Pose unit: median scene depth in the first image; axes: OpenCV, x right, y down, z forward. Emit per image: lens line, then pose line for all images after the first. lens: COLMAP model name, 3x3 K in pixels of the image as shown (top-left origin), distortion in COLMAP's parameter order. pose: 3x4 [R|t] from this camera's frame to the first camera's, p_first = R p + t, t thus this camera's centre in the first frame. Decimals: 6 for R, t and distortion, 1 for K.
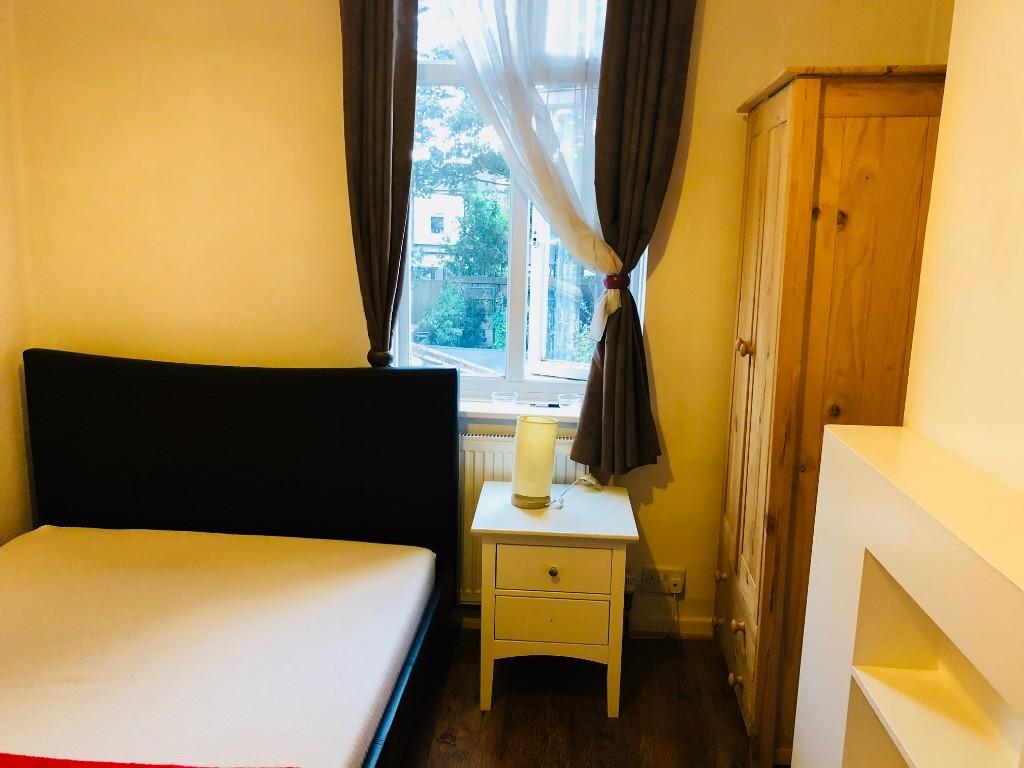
lens RADIAL K [[847.2, 0, 511.4], [0, 847.2, 372.2], [0, 0, 1]] dist [0.073376, -0.090052]
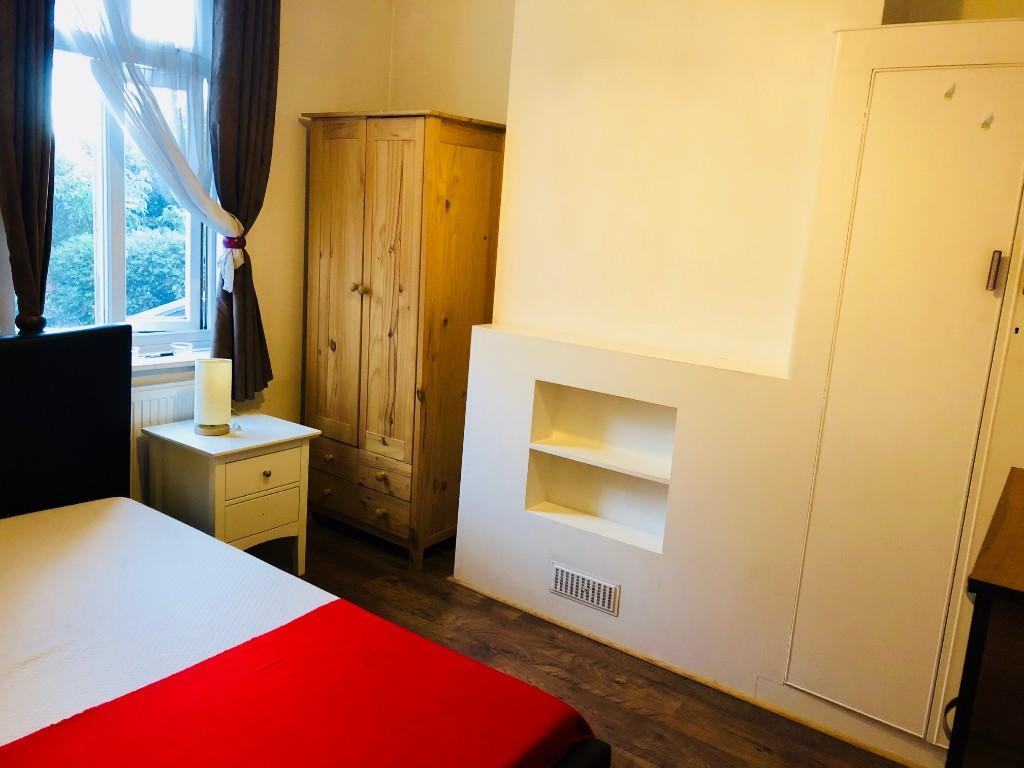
lens RADIAL K [[847.2, 0, 511.4], [0, 847.2, 372.2], [0, 0, 1]] dist [0.073376, -0.090052]
pose [[0.522050, -0.135413, 0.842097, -0.714194], [0.098704, 0.990275, 0.098050, -0.003438], [-0.847184, 0.031931, 0.530339, 0.015368]]
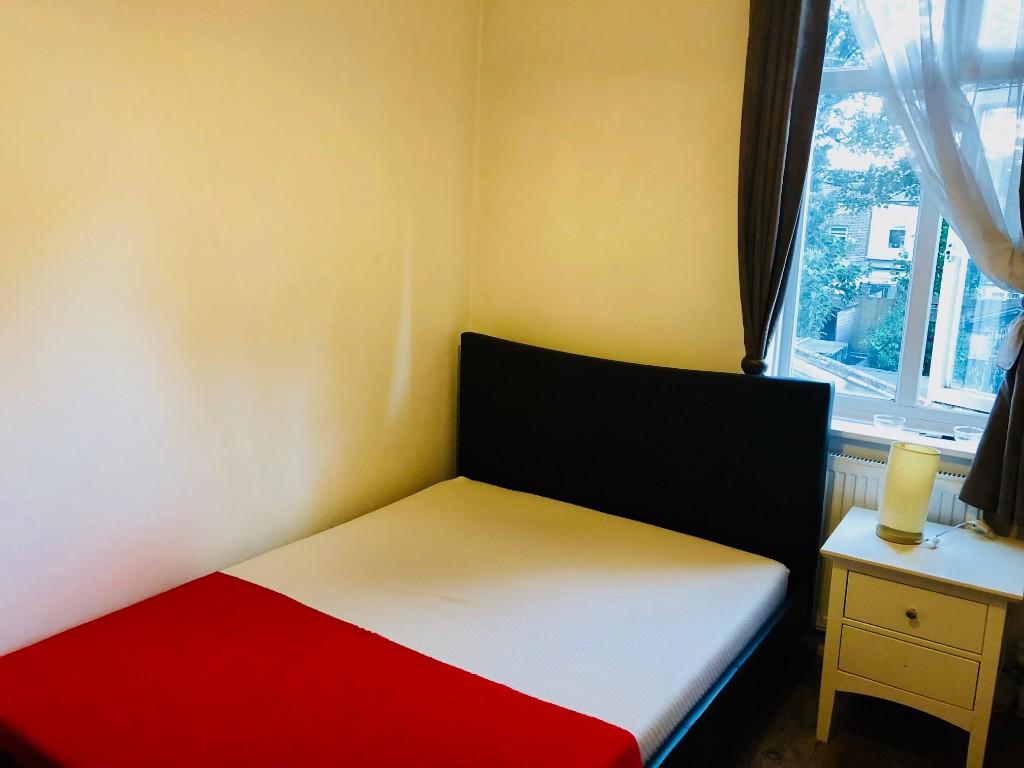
lens RADIAL K [[847.2, 0, 511.4], [0, 847.2, 372.2], [0, 0, 1]] dist [0.073376, -0.090052]
pose [[0.872933, 0.099610, -0.477562, 0.078467], [-0.105896, 0.994281, 0.013822, 0.007368], [0.476207, 0.038506, 0.878490, -0.024696]]
